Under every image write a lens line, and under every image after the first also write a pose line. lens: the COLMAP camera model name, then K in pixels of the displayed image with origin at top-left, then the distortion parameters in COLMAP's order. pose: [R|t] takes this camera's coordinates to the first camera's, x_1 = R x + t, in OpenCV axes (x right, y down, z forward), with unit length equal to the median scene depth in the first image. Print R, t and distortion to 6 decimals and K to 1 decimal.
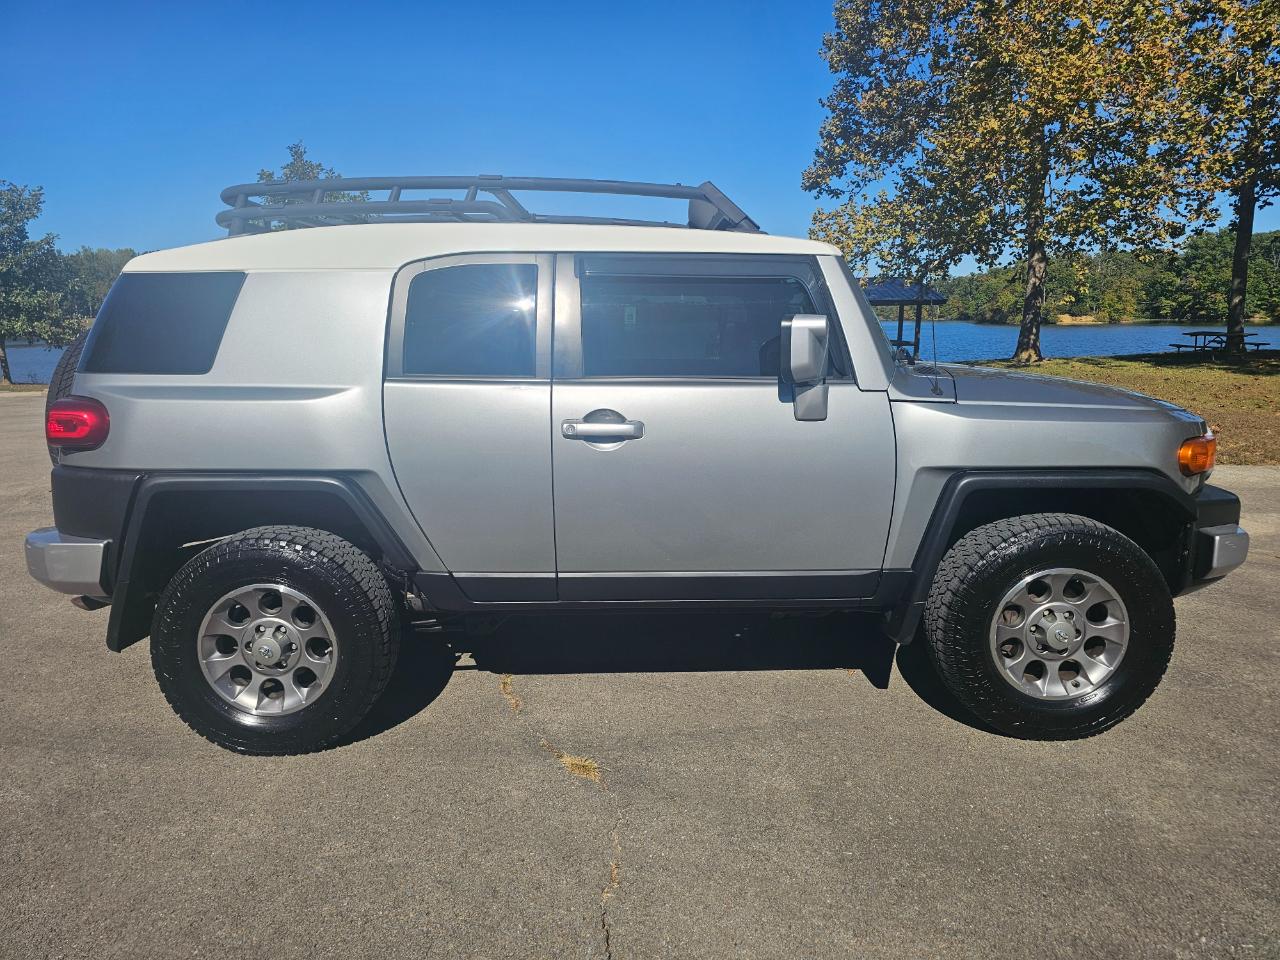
lens RADIAL K [[879.1, 0, 636.2], [0, 879.1, 472.8], [0, 0, 1]] dist [0.042685, -0.031449]
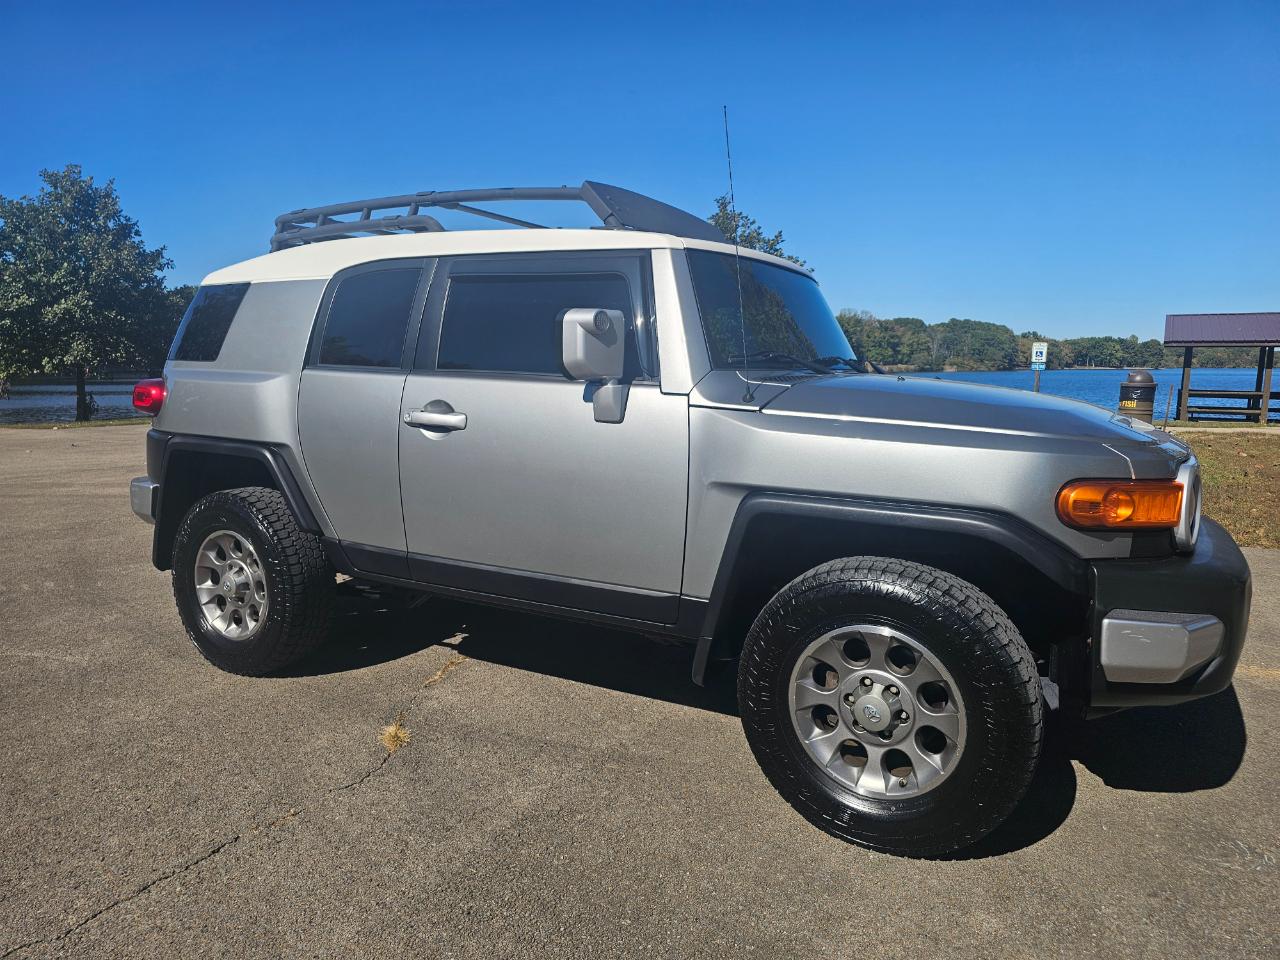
lens RADIAL K [[879.1, 0, 621.3], [0, 879.1, 472.5], [0, 0, 1]] dist [0.042685, -0.031449]
pose [[0.859606, 0.082252, -0.504294, 0.656255], [-0.106391, 0.994139, -0.019204, 0.009785], [0.499758, 0.070160, 0.863319, 0.193239]]
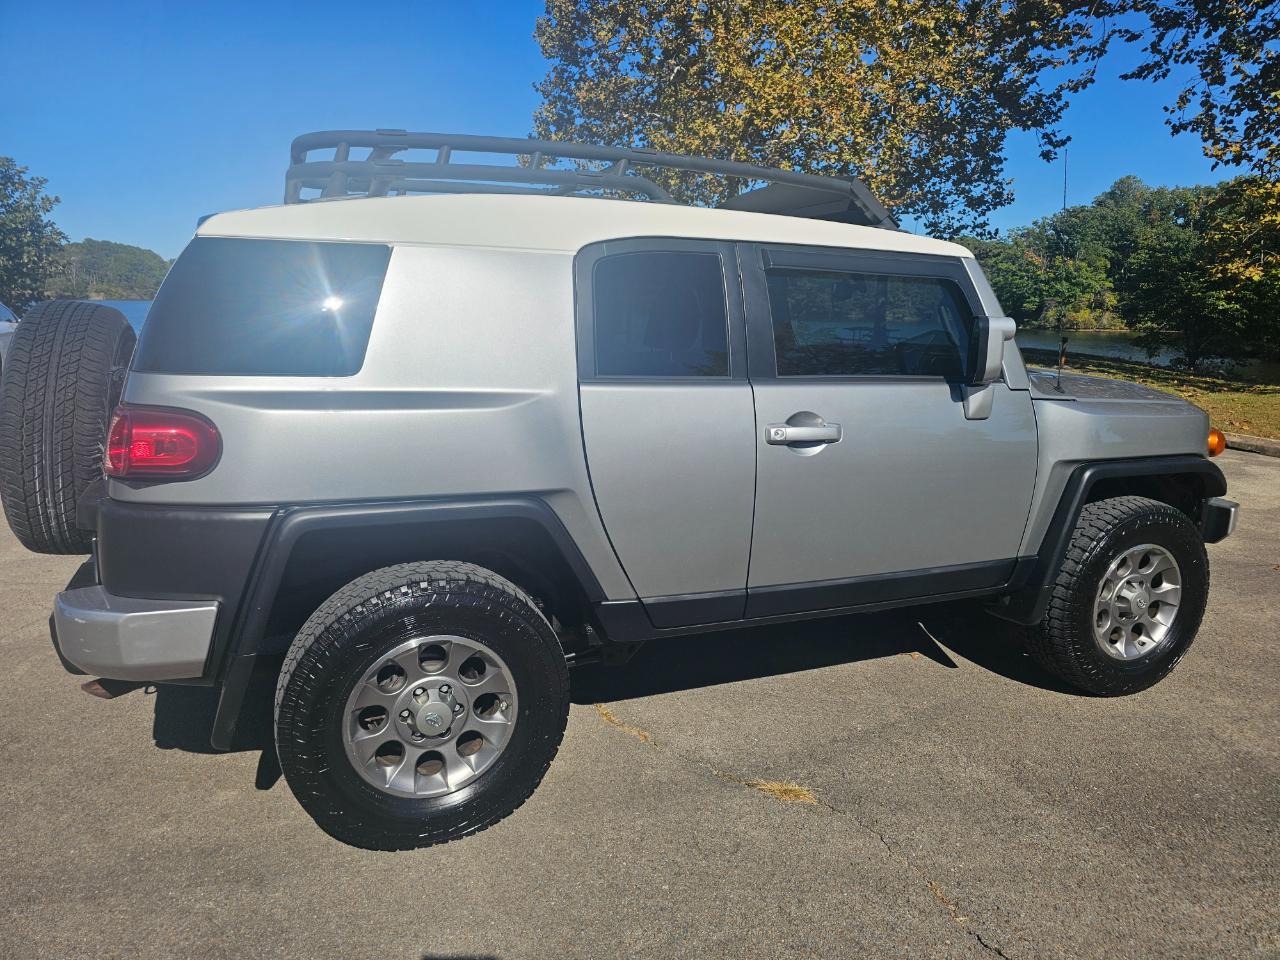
lens RADIAL K [[879.1, 0, 647.4], [0, 879.1, 476.0], [0, 0, 1]] dist [0.042685, -0.031449]
pose [[0.924167, -0.044274, 0.379414, -0.527244], [0.035995, 0.998934, 0.028890, -0.035229], [-0.380289, -0.013042, 0.924776, 0.180775]]
